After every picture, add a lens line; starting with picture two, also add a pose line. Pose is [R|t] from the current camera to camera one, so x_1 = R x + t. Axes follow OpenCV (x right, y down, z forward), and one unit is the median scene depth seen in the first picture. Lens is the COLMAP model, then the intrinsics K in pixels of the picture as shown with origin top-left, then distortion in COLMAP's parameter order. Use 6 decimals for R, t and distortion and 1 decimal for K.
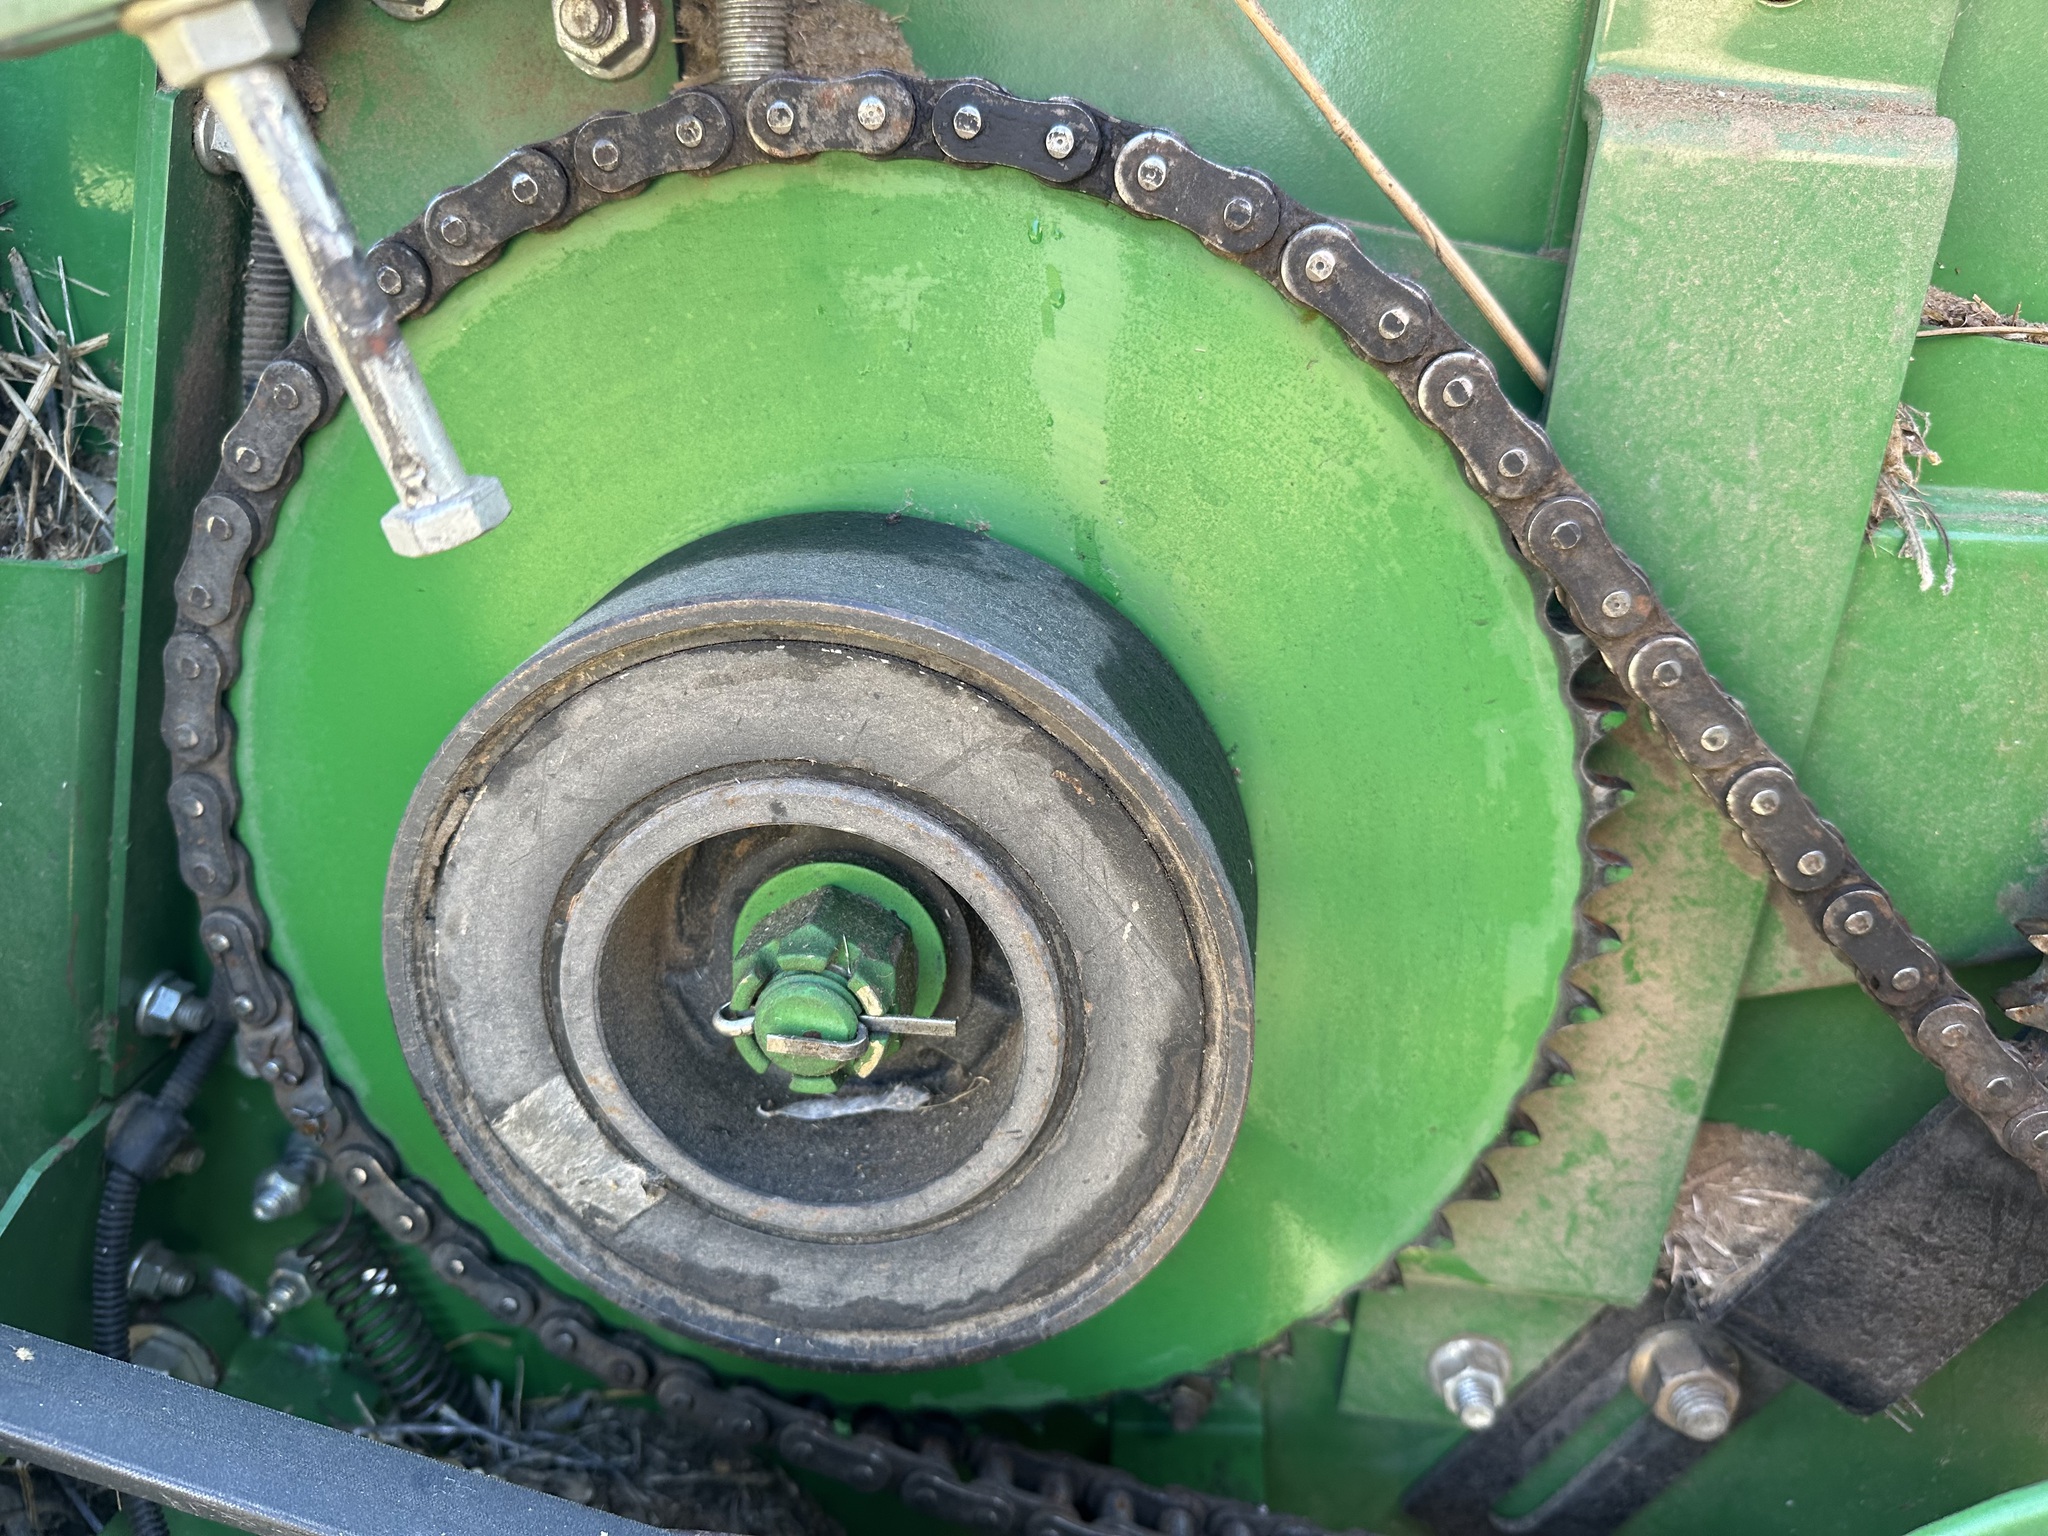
lens RADIAL K [[1445.7, 0, 1024.0], [0, 1445.7, 768.0], [0, 0, 1]] dist [0.106604, -0.165923]
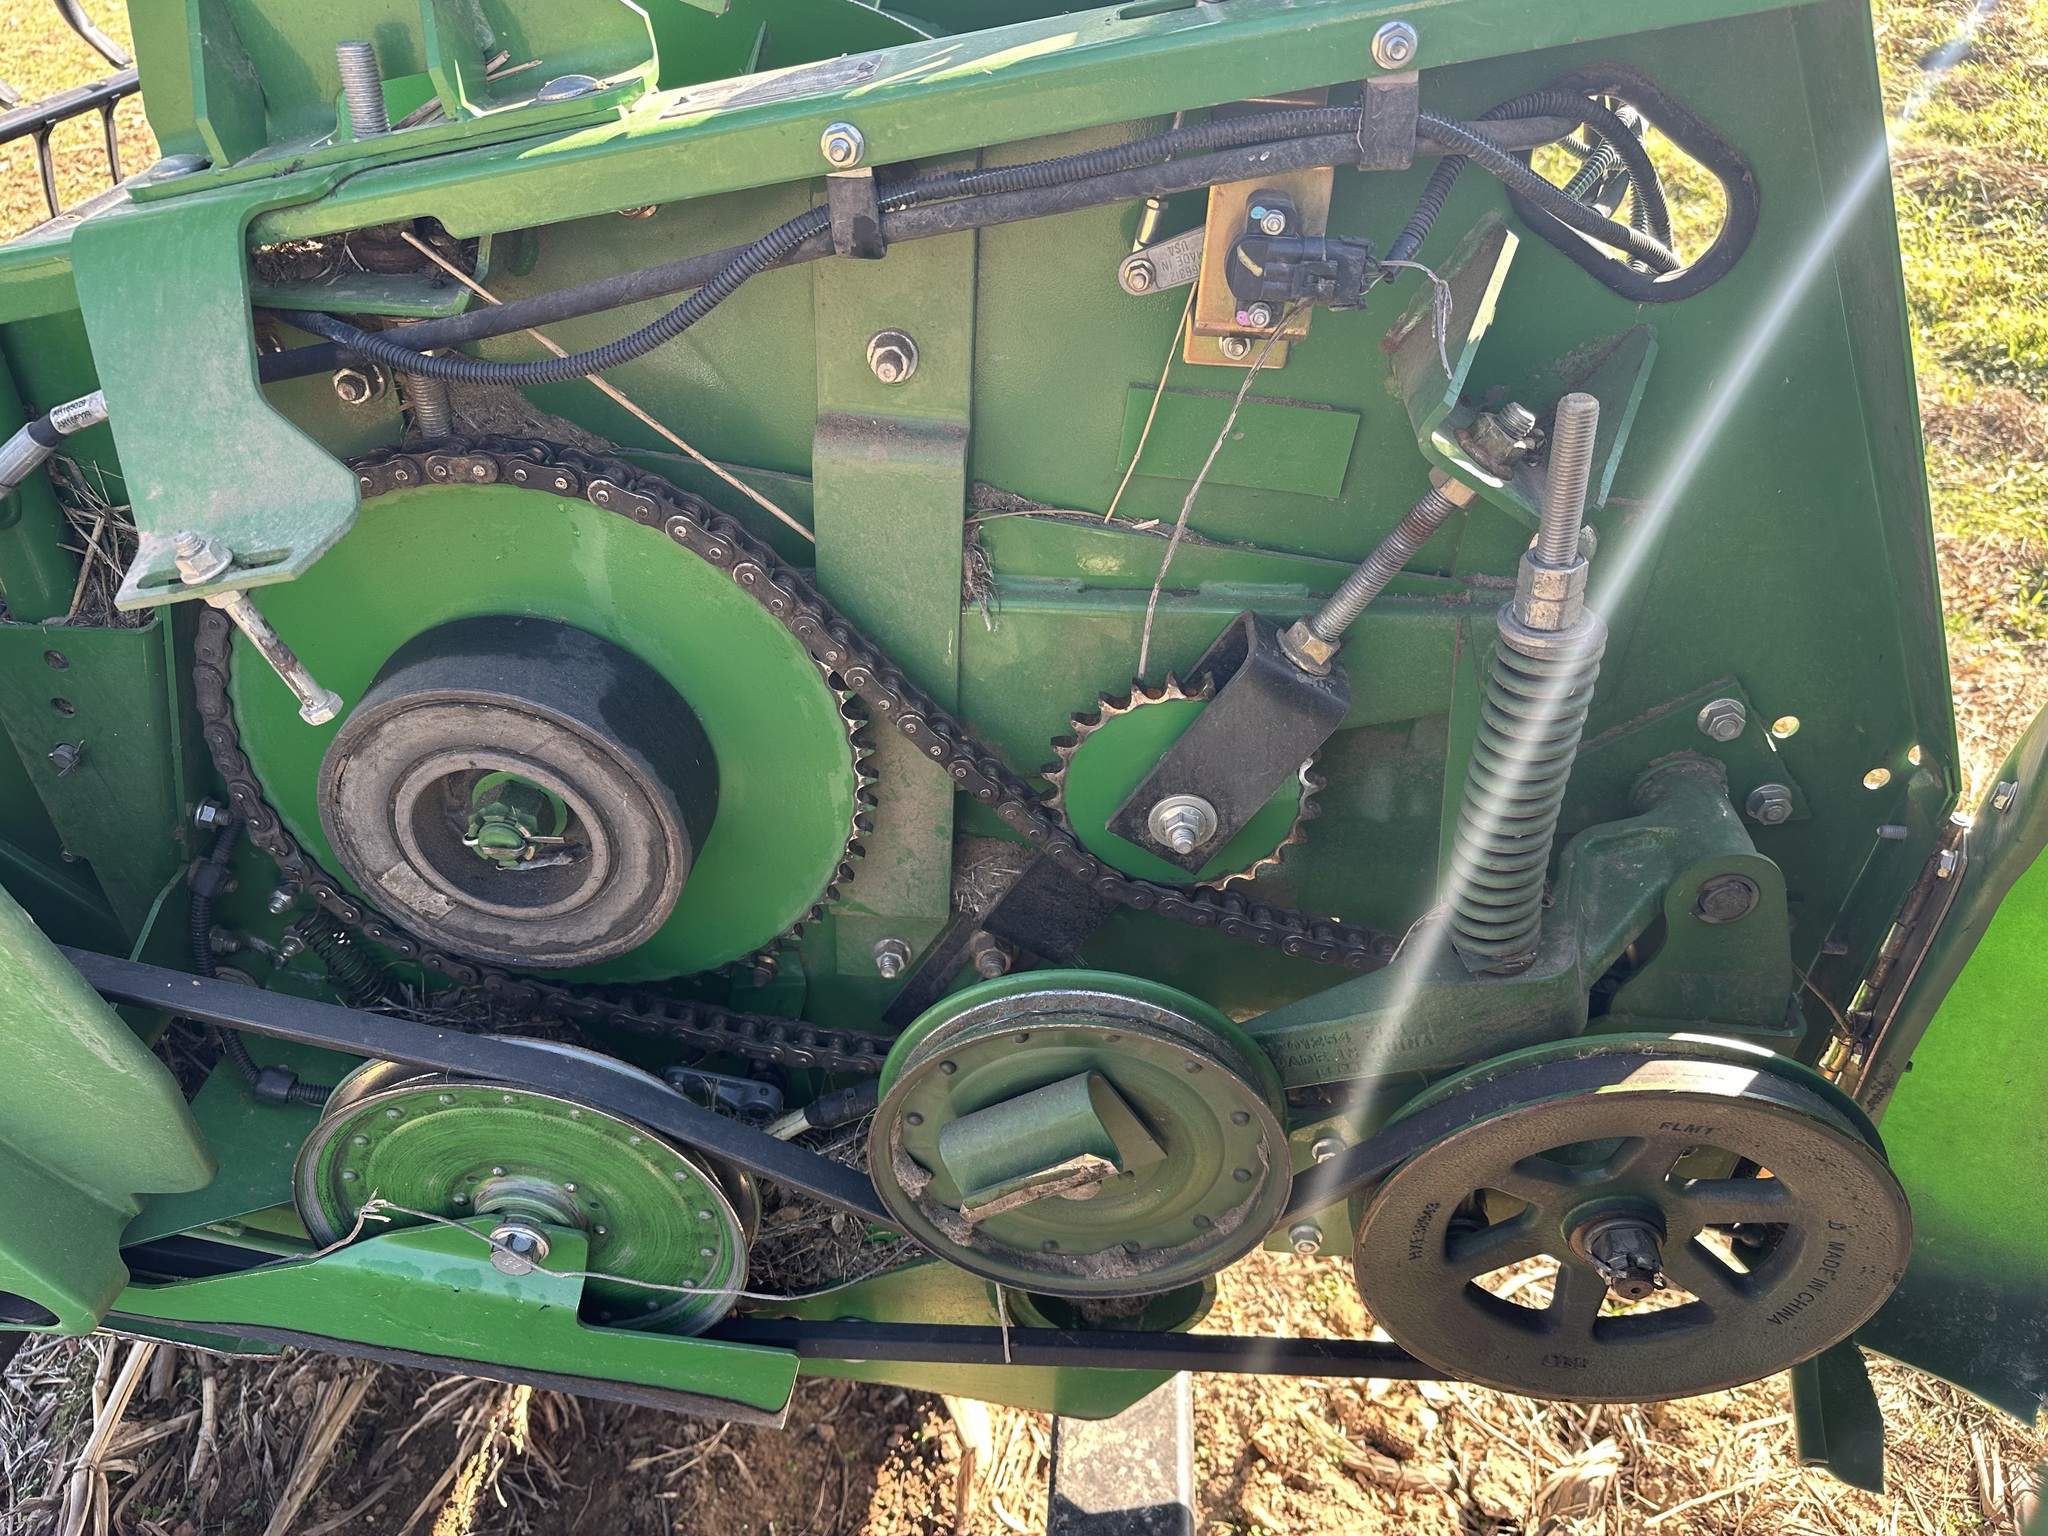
lens RADIAL K [[1445.7, 0, 1024.0], [0, 1445.7, 768.0], [0, 0, 1]] dist [0.106604, -0.165923]
pose [[0.998212, -0.041597, 0.042936, 0.578769], [0.029383, 0.966865, 0.253592, -0.497689], [-0.052062, -0.251876, 0.966358, -1.285955]]
